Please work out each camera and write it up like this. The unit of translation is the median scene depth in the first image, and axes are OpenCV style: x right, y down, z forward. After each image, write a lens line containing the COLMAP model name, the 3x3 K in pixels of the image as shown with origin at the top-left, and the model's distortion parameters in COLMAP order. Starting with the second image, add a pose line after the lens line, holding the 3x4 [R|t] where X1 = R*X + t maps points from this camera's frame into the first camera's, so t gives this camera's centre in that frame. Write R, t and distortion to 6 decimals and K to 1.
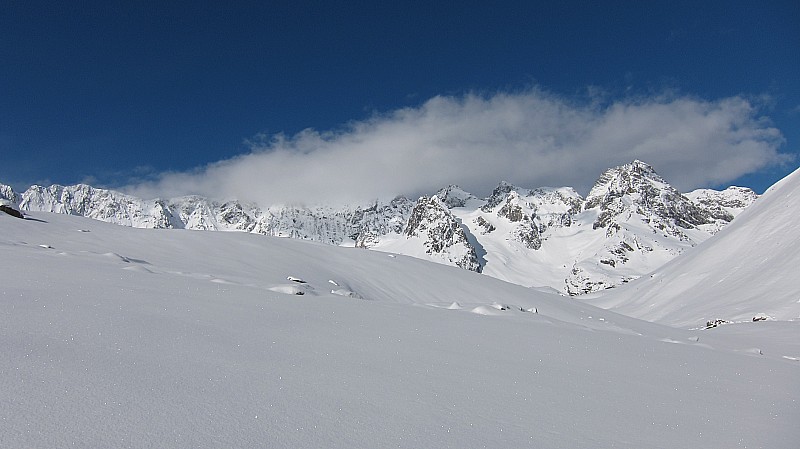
lens RADIAL K [[676.3, 0, 400.8], [0, 676.3, 224.6], [0, 0, 1]] dist [-0.003198, -0.000049]
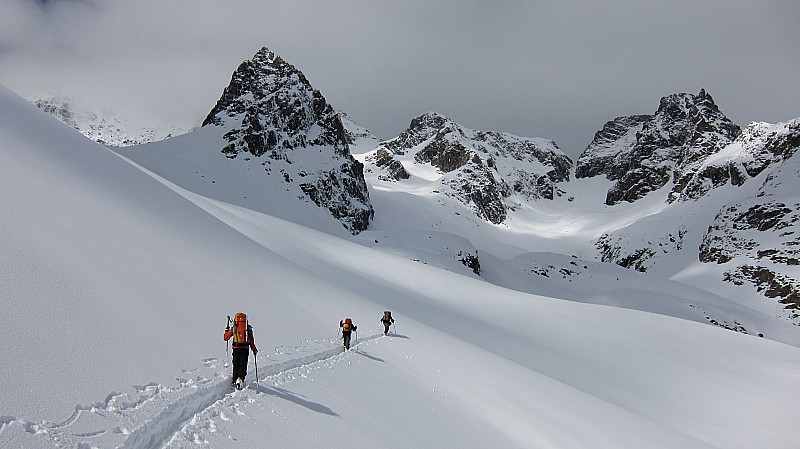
lens RADIAL K [[676.3, 0, 399.5], [0, 676.3, 225.2], [0, 0, 1]] dist [-0.003198, -0.000049]
pose [[0.976678, 0.148273, 0.155289, 0.062348], [-0.140077, 0.988165, -0.062517, 0.069736], [-0.162721, 0.039306, 0.985889, 0.521397]]
